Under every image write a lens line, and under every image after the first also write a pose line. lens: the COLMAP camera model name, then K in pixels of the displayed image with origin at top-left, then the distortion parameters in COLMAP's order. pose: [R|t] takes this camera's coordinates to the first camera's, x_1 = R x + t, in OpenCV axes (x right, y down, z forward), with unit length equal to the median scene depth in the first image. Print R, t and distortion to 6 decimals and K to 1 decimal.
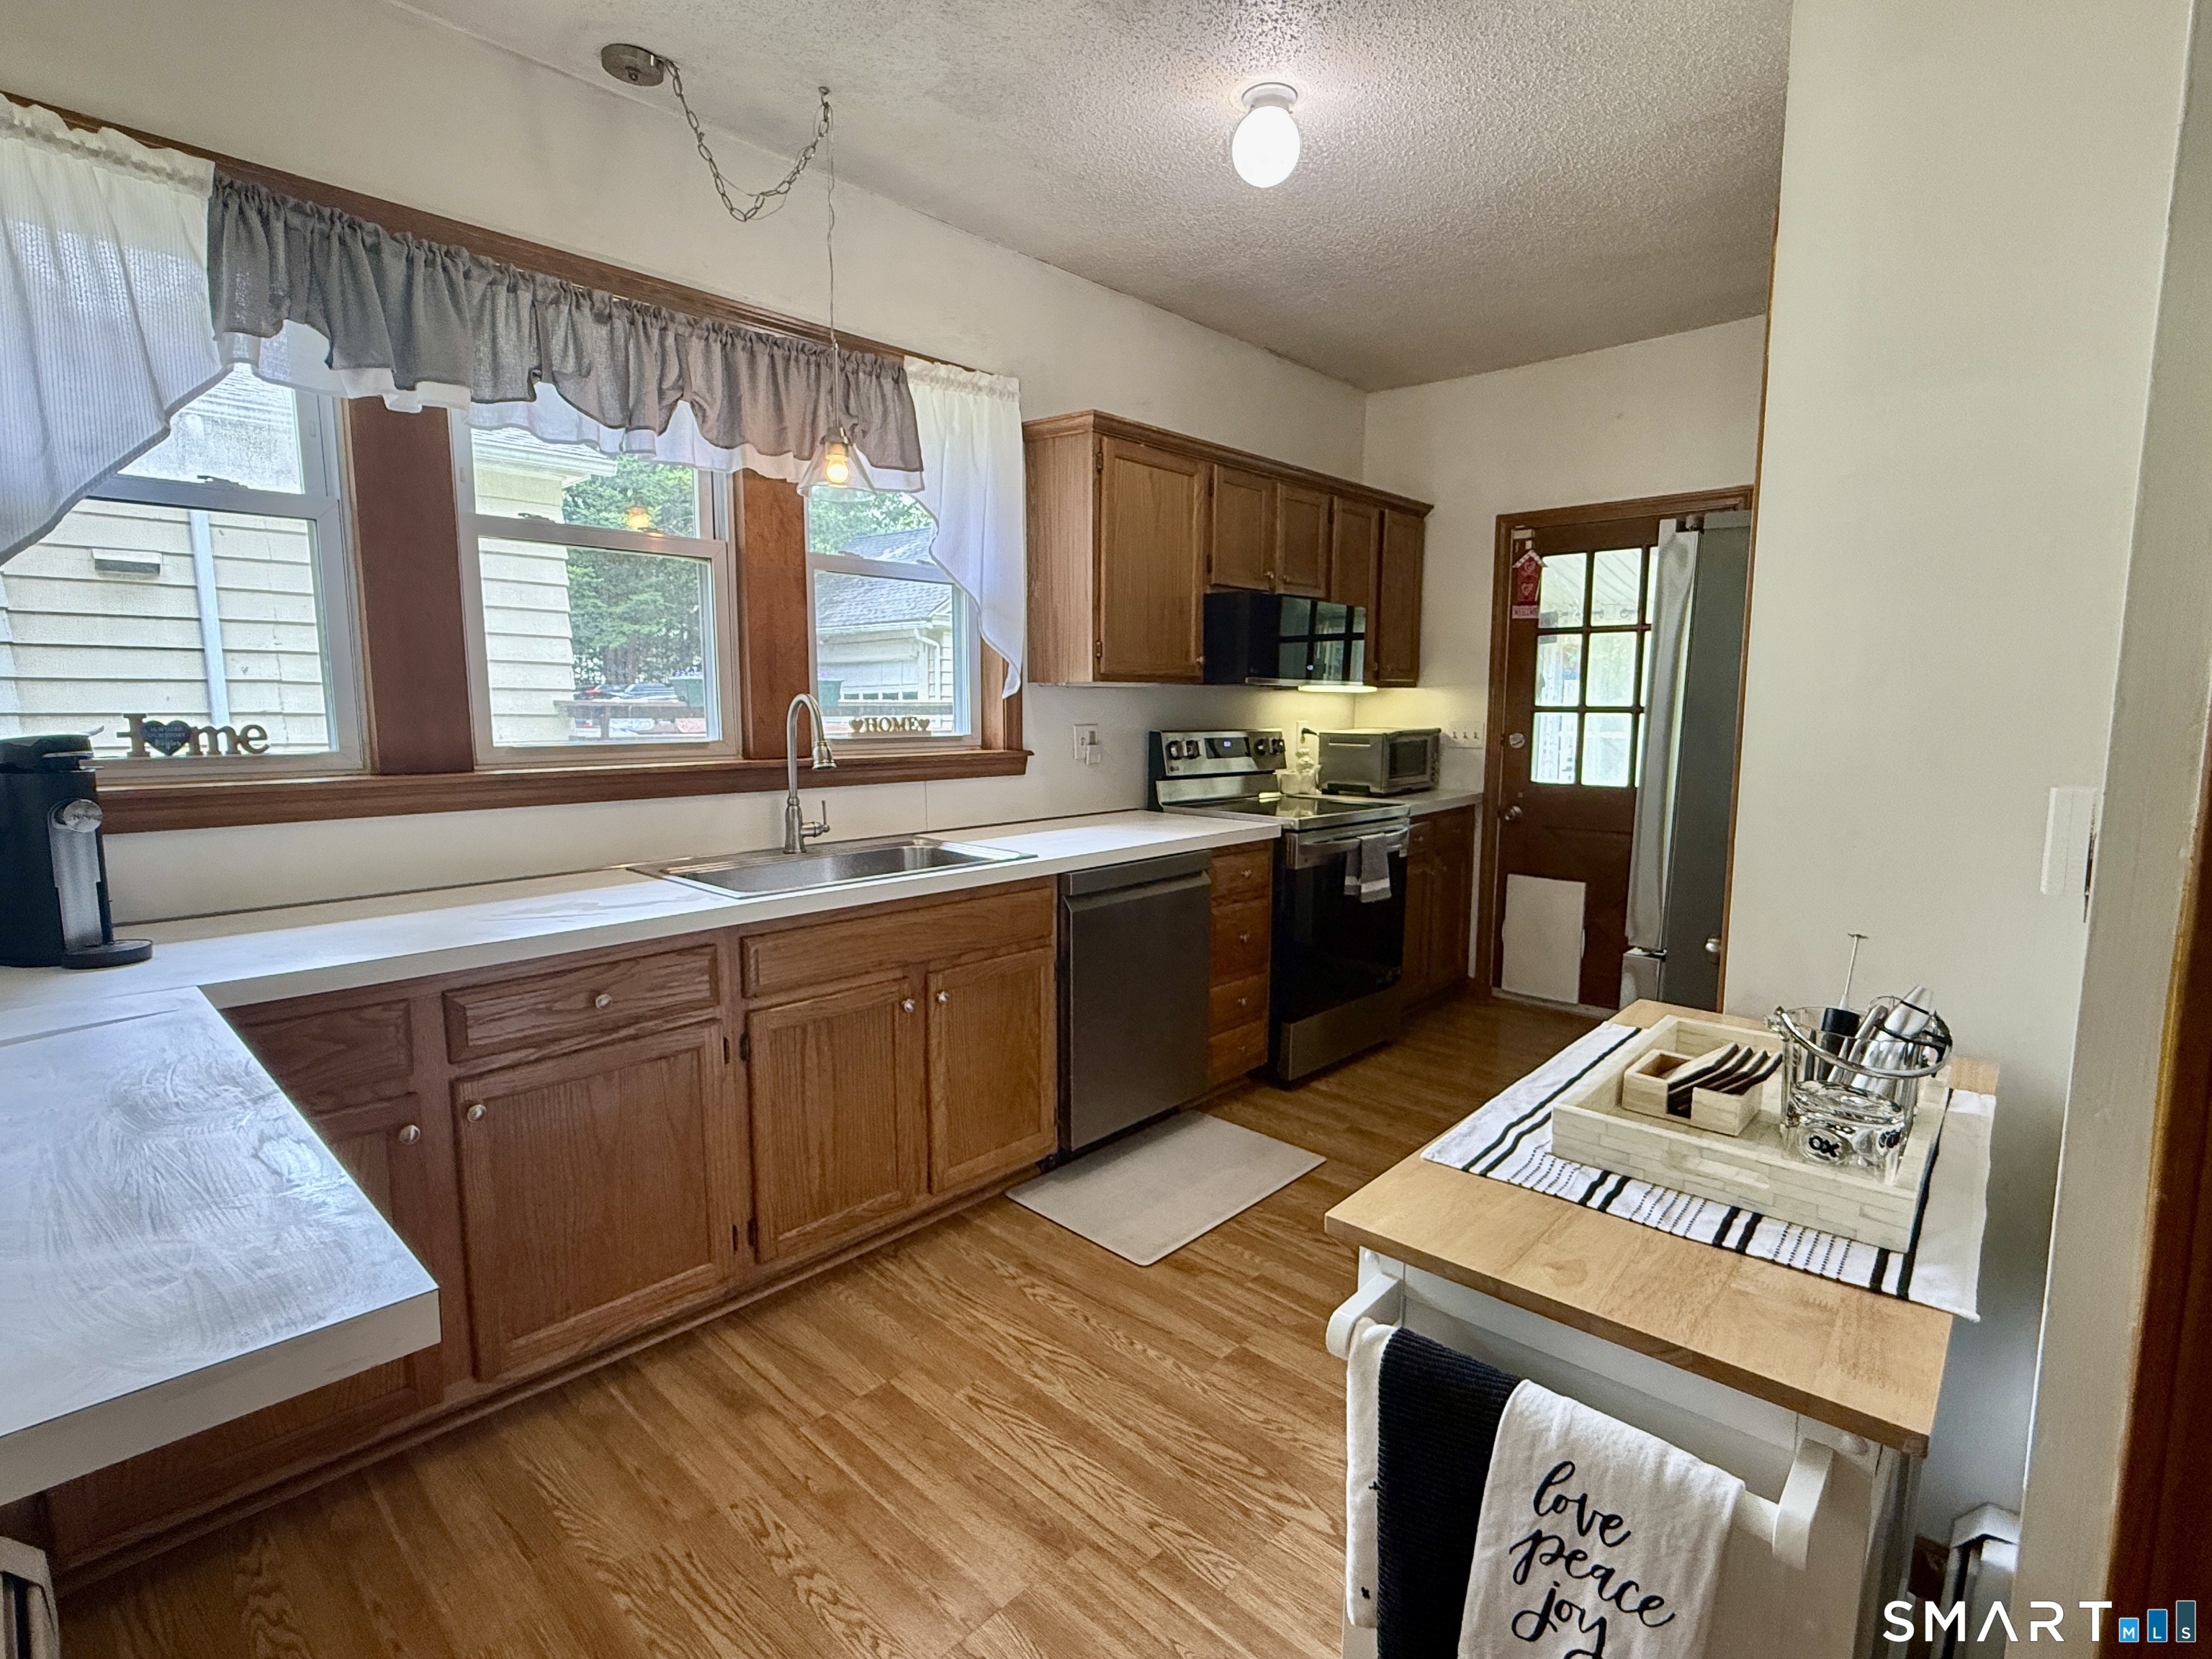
lens RADIAL K [[1066.7, 0, 1100.3], [0, 1066.7, 805.9], [0, 0, 1]] dist [0.002286, -0.001560]
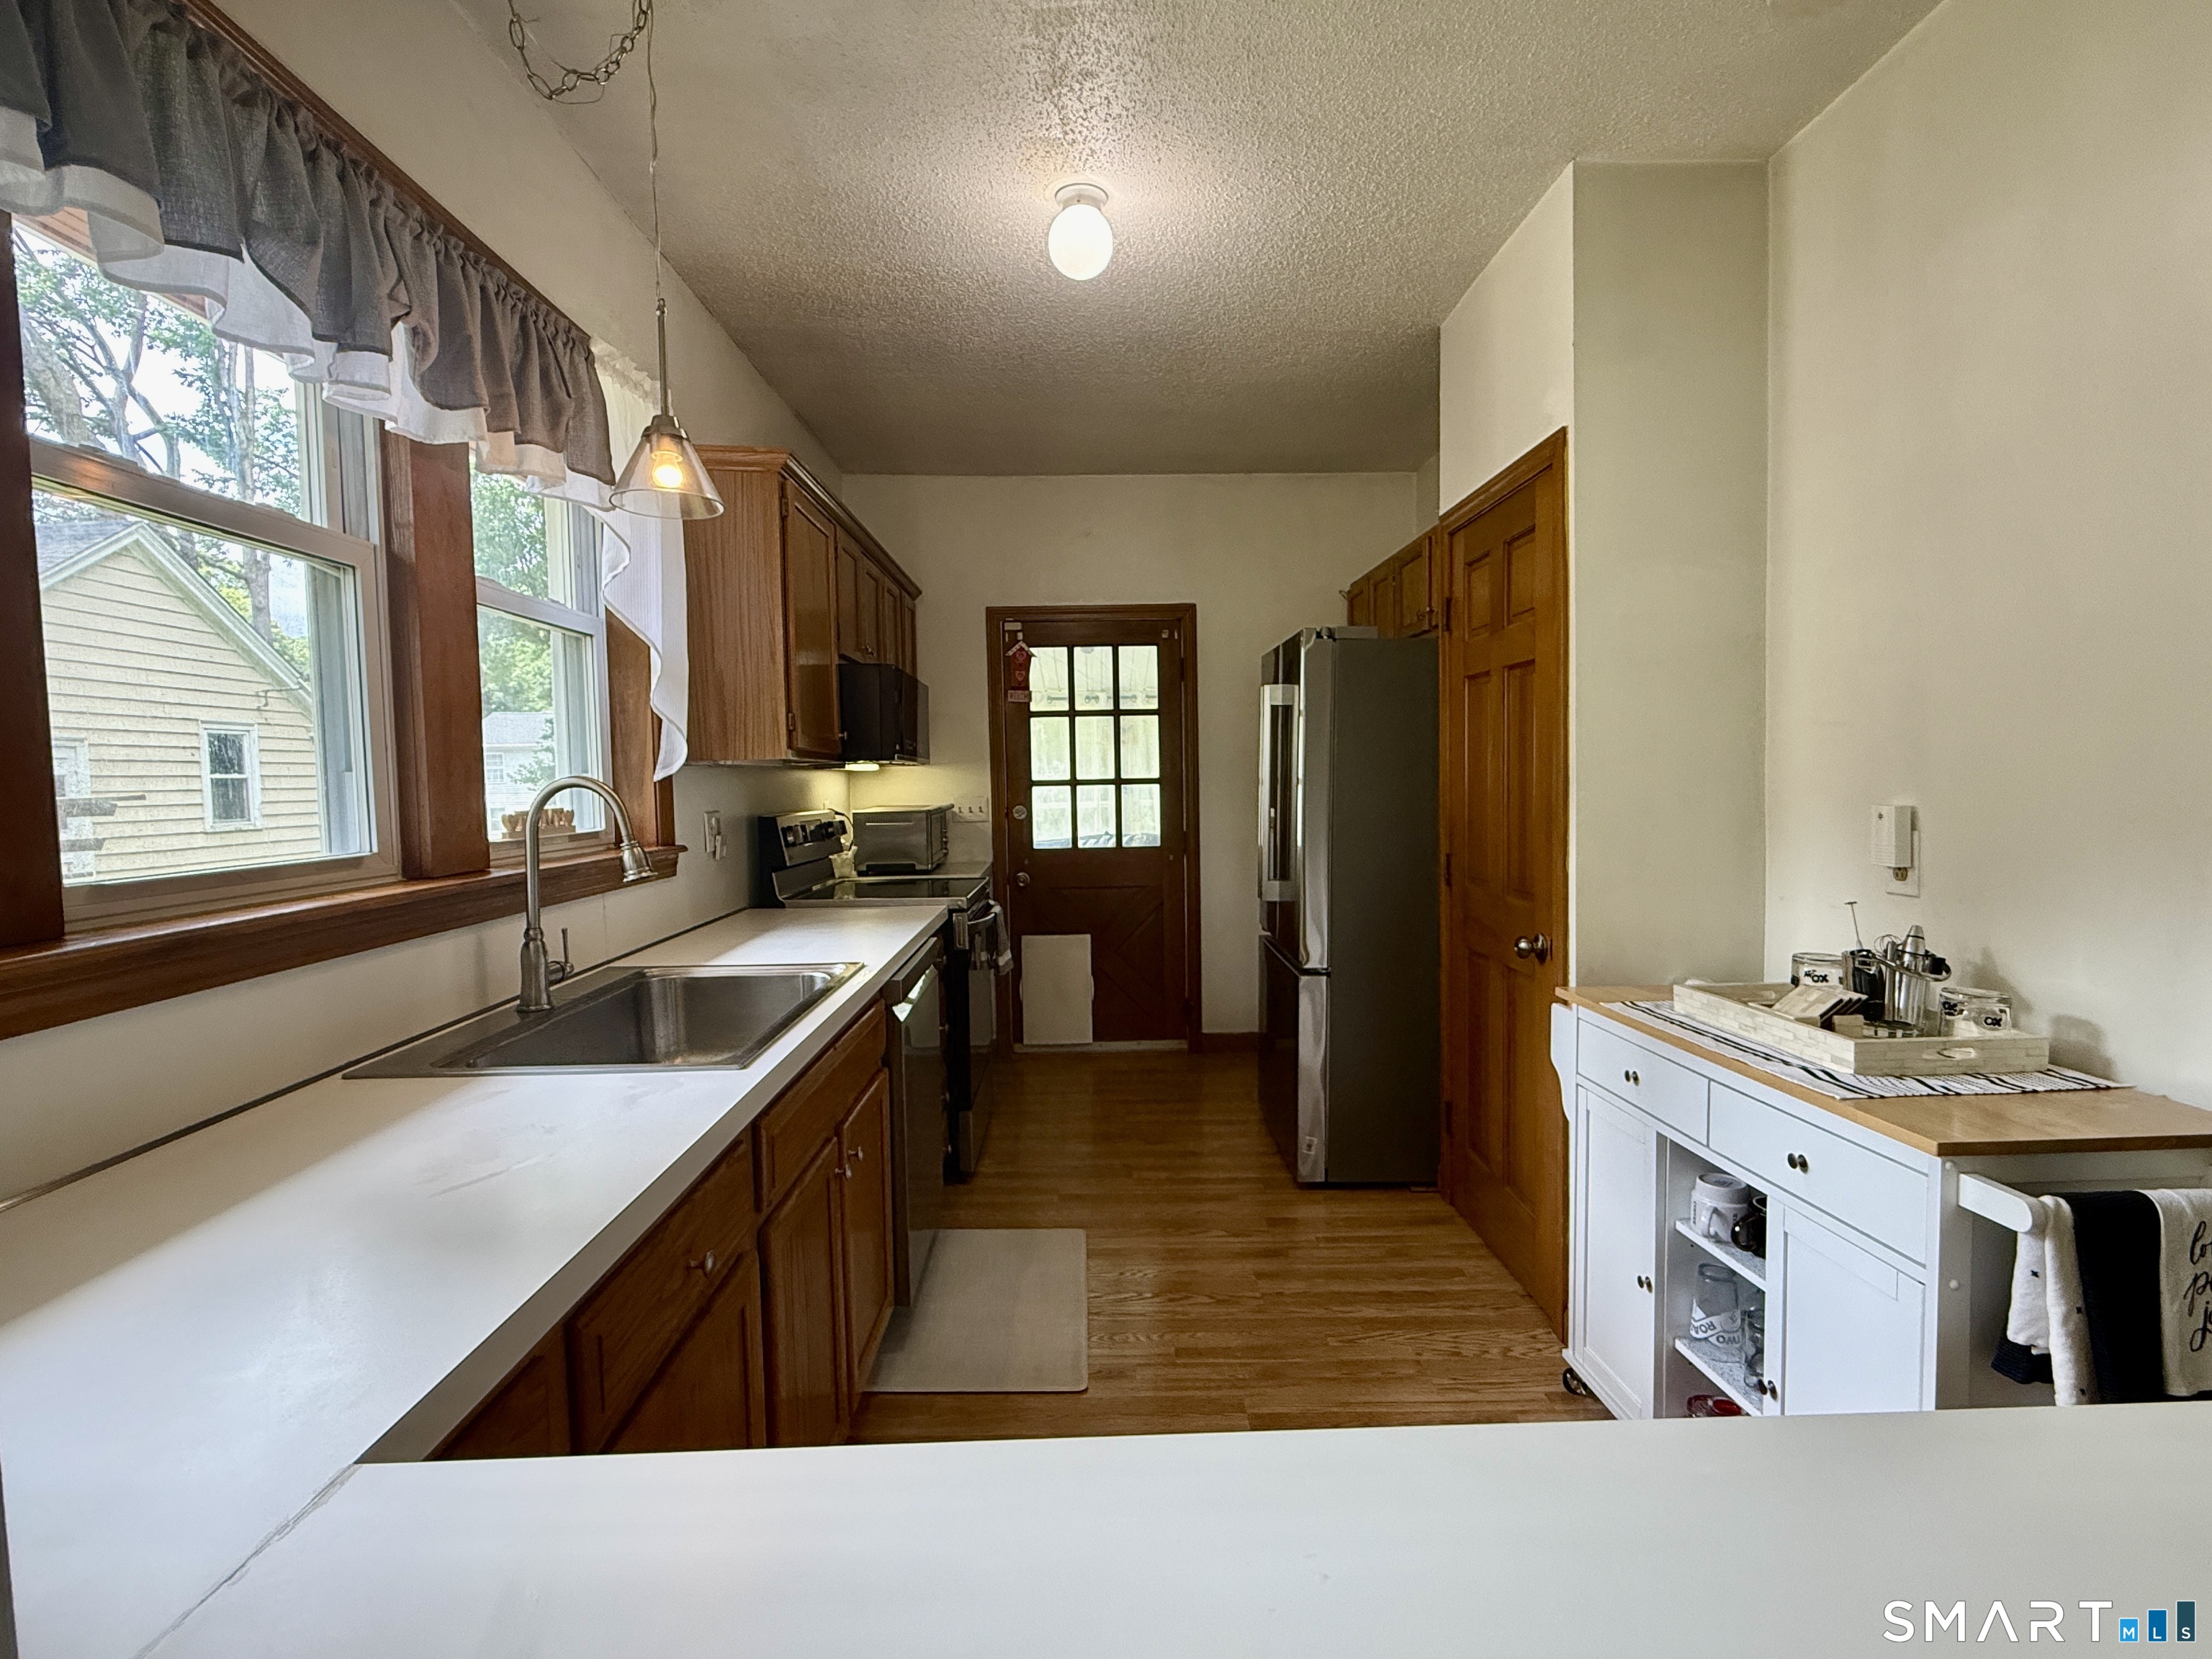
lens RADIAL K [[1066.7, 0, 1101.8], [0, 1066.7, 811.1], [0, 0, 1]] dist [0.002286, -0.001560]
pose [[0.717863, -0.039867, 0.695042, -0.319541], [0.090705, 0.995205, -0.036599, -0.015489], [-0.690250, 0.089316, 0.718037, 0.163187]]
